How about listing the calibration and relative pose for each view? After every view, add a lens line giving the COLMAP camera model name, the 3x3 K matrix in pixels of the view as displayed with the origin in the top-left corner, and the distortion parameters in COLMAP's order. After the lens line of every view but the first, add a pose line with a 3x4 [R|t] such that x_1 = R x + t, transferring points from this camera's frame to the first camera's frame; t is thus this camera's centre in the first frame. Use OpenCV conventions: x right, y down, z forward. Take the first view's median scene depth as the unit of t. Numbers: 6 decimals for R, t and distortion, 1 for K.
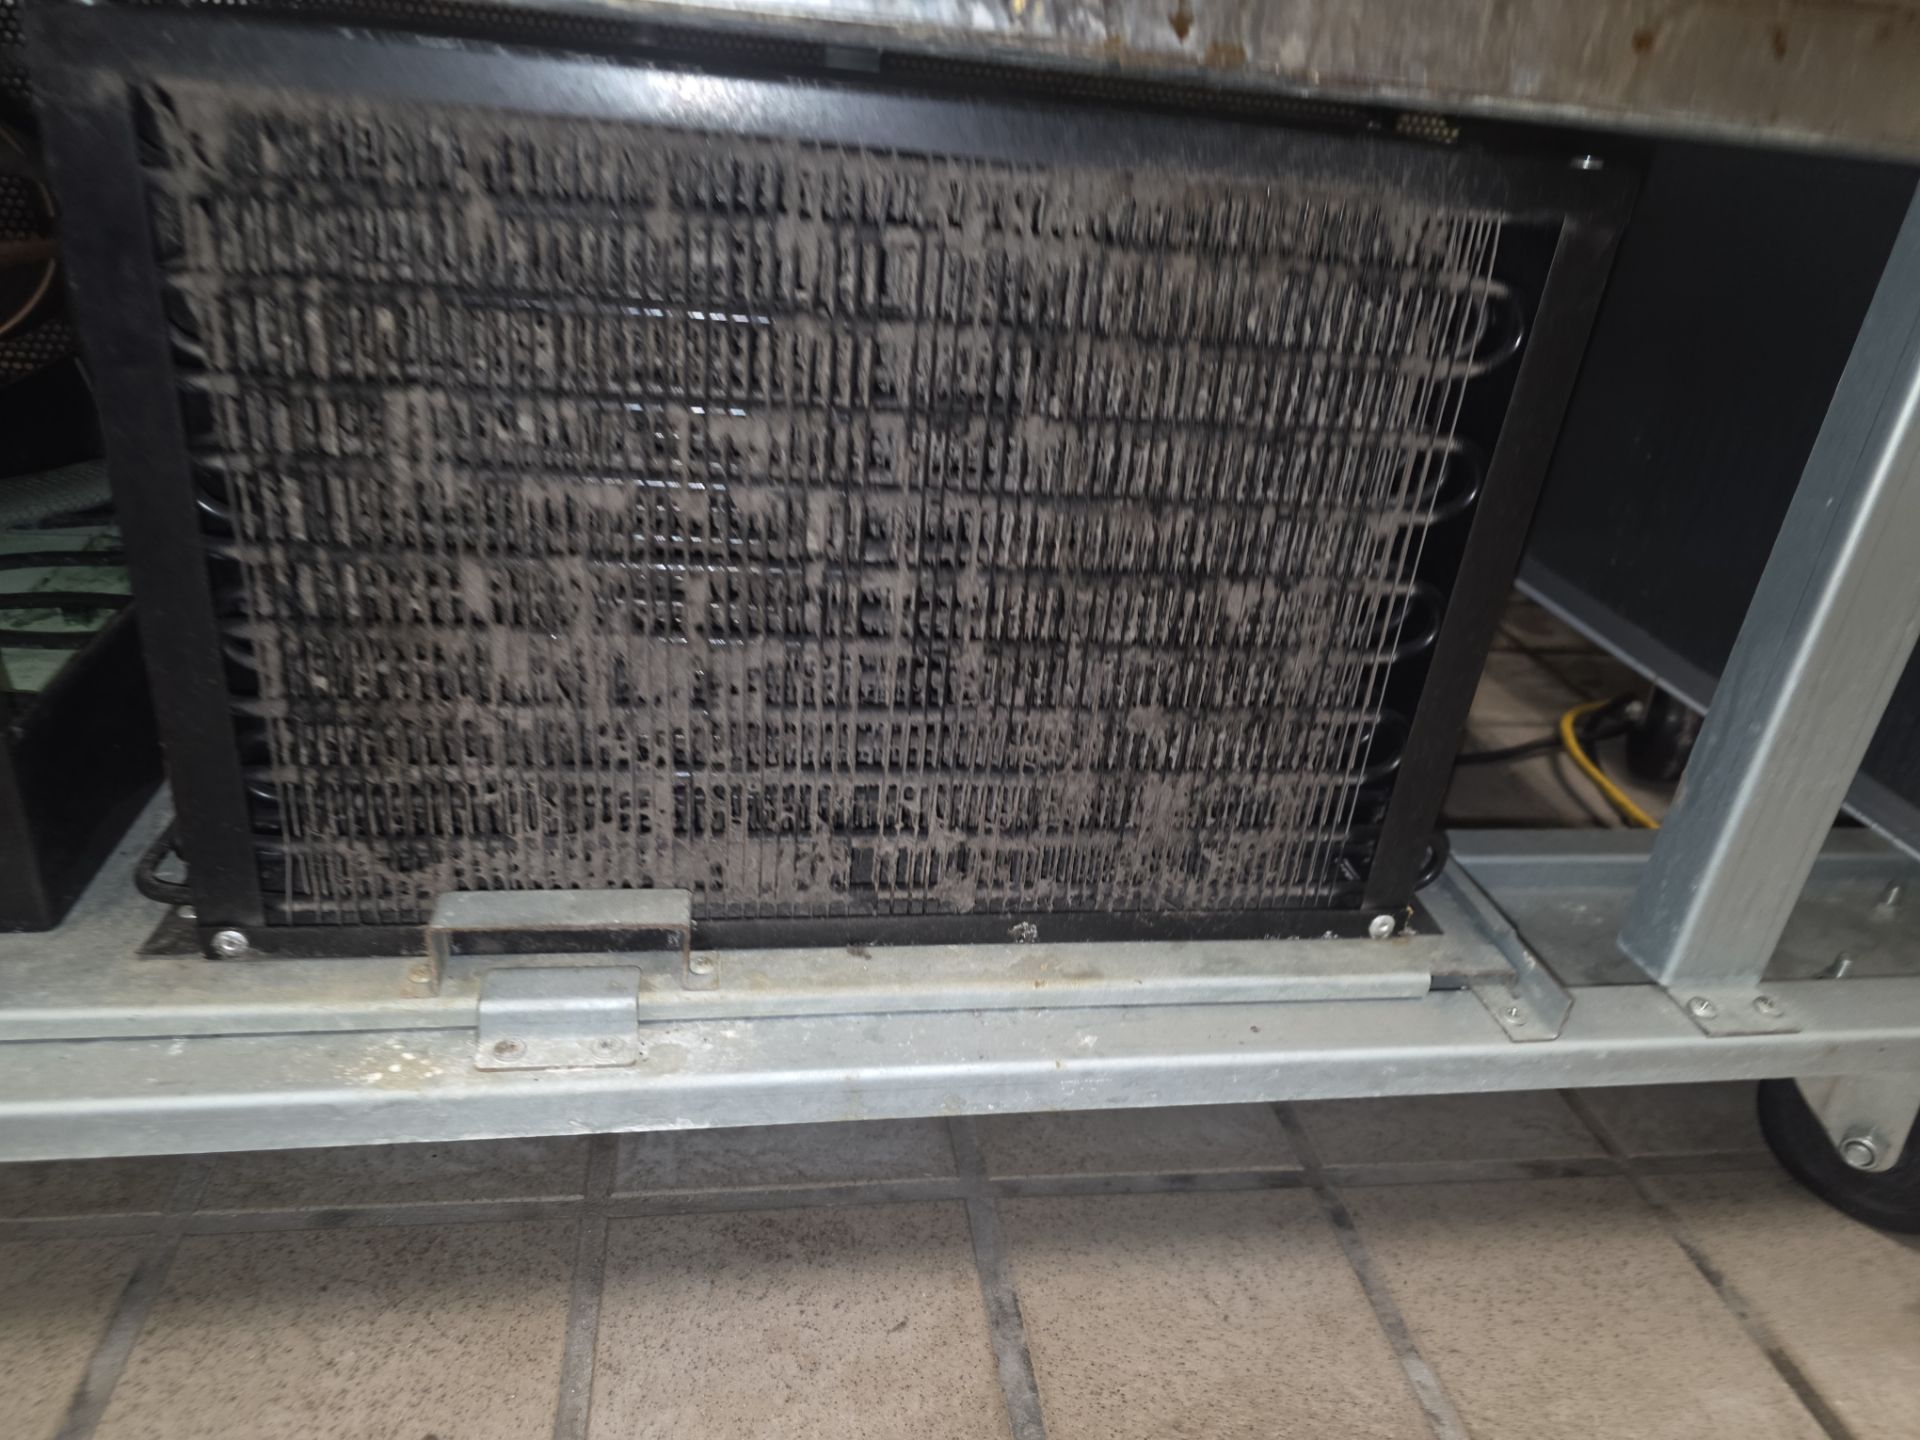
lens RADIAL K [[1289.3, 0, 968.5], [0, 1289.3, 734.3], [0, 0, 1]] dist [0.067420, -0.099199]
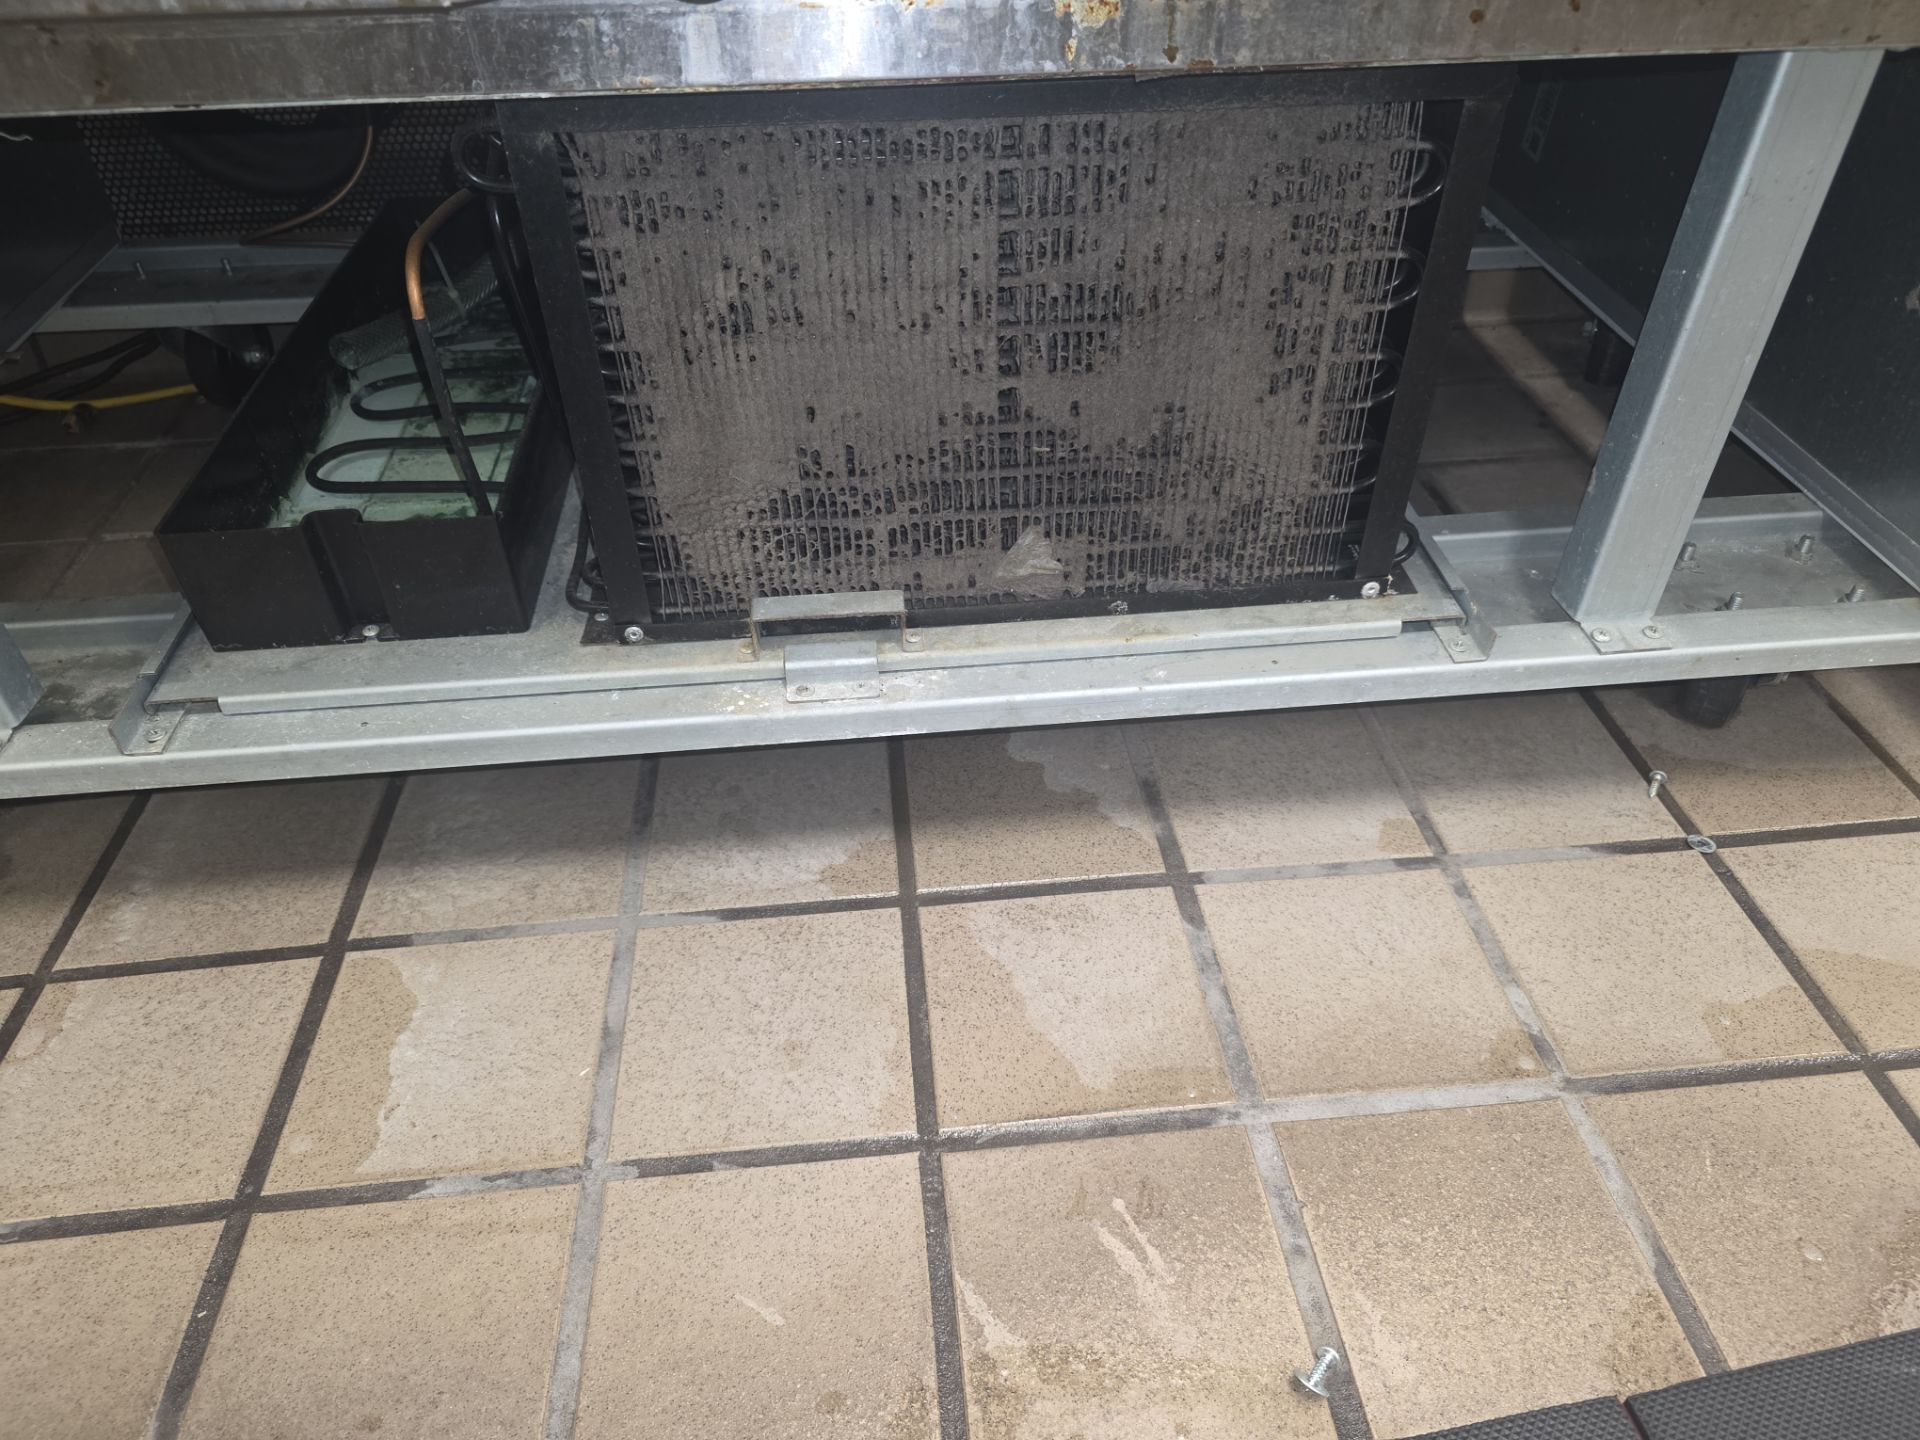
lens RADIAL K [[1289.3, 0, 968.5], [0, 1289.3, 734.3], [0, 0, 1]] dist [0.067420, -0.099199]
pose [[0.991478, -0.034886, -0.125515, 0.057751], [0.063954, 0.969729, 0.235659, -0.075909], [0.113495, -0.241677, 0.963697, -0.560011]]
